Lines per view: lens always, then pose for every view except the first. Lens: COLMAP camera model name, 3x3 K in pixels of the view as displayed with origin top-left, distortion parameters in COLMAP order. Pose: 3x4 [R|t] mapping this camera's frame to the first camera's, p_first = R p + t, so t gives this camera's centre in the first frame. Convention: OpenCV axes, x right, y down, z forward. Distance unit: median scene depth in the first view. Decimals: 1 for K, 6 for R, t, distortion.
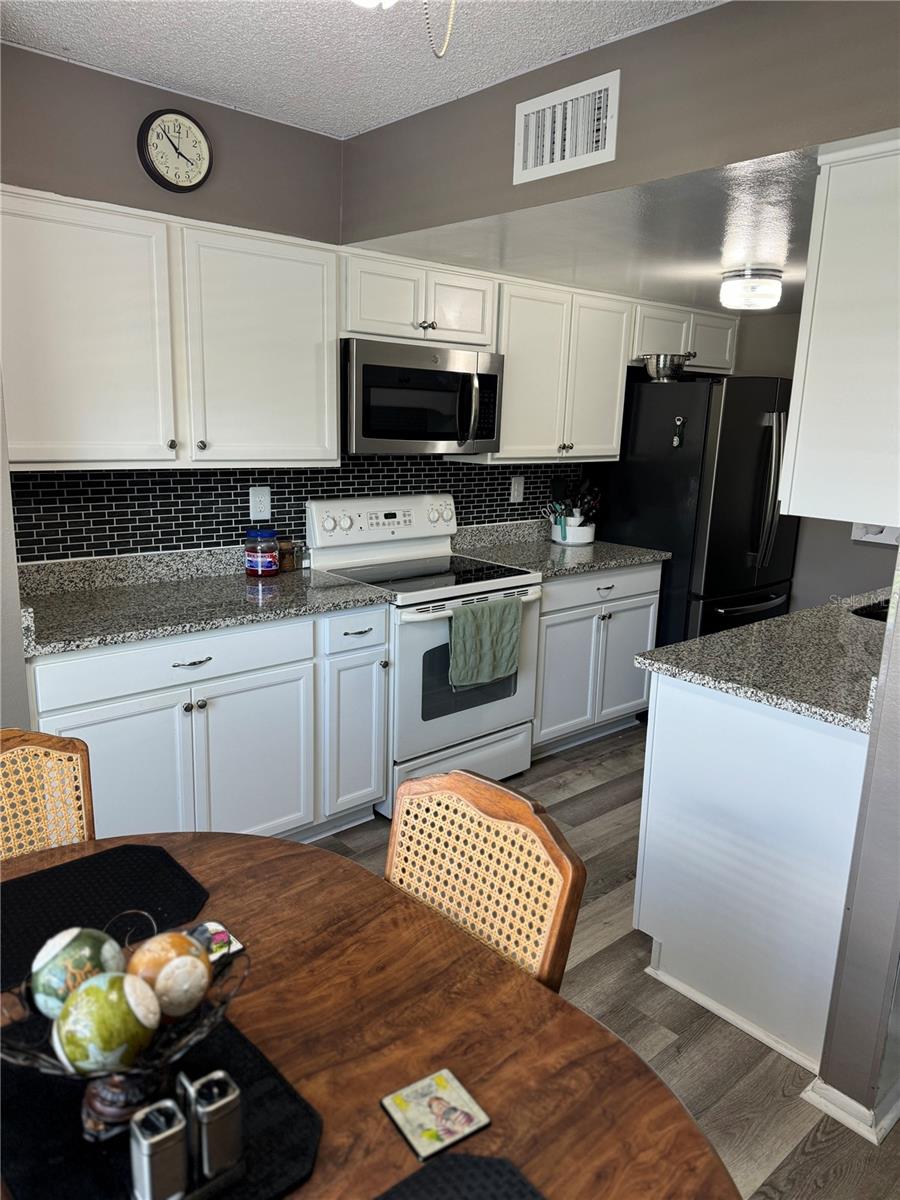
lens RADIAL K [[831.9, 0, 429.9], [0, 831.9, 621.9], [0, 0, 1]] dist [0.032047, -0.049017]
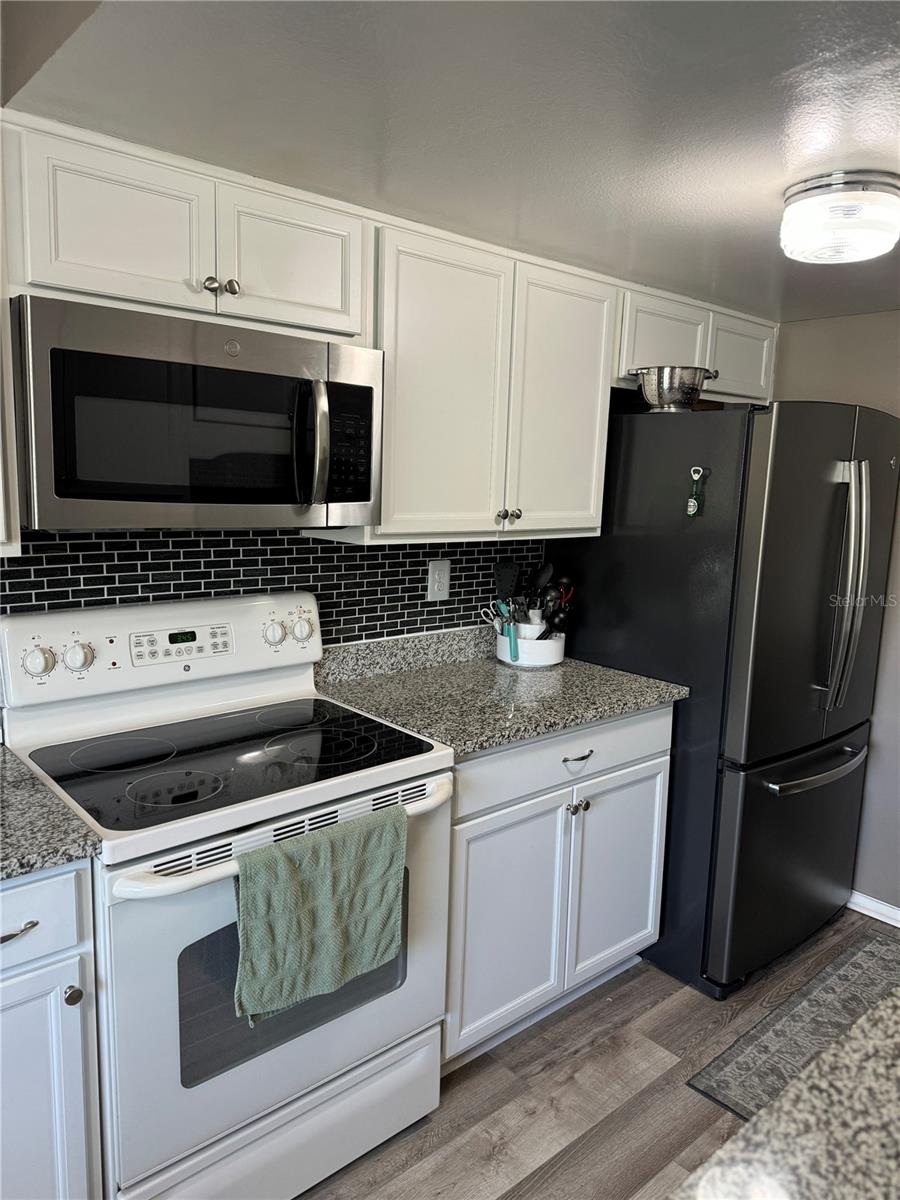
lens RADIAL K [[831.9, 0, 455.3], [0, 831.9, 604.2], [0, 0, 1]] dist [0.032047, -0.049017]
pose [[0.999673, 0.003968, 0.025245, 0.110744], [-0.001835, 0.996469, -0.083942, -0.097076], [-0.025489, 0.083869, 0.996151, 0.417967]]
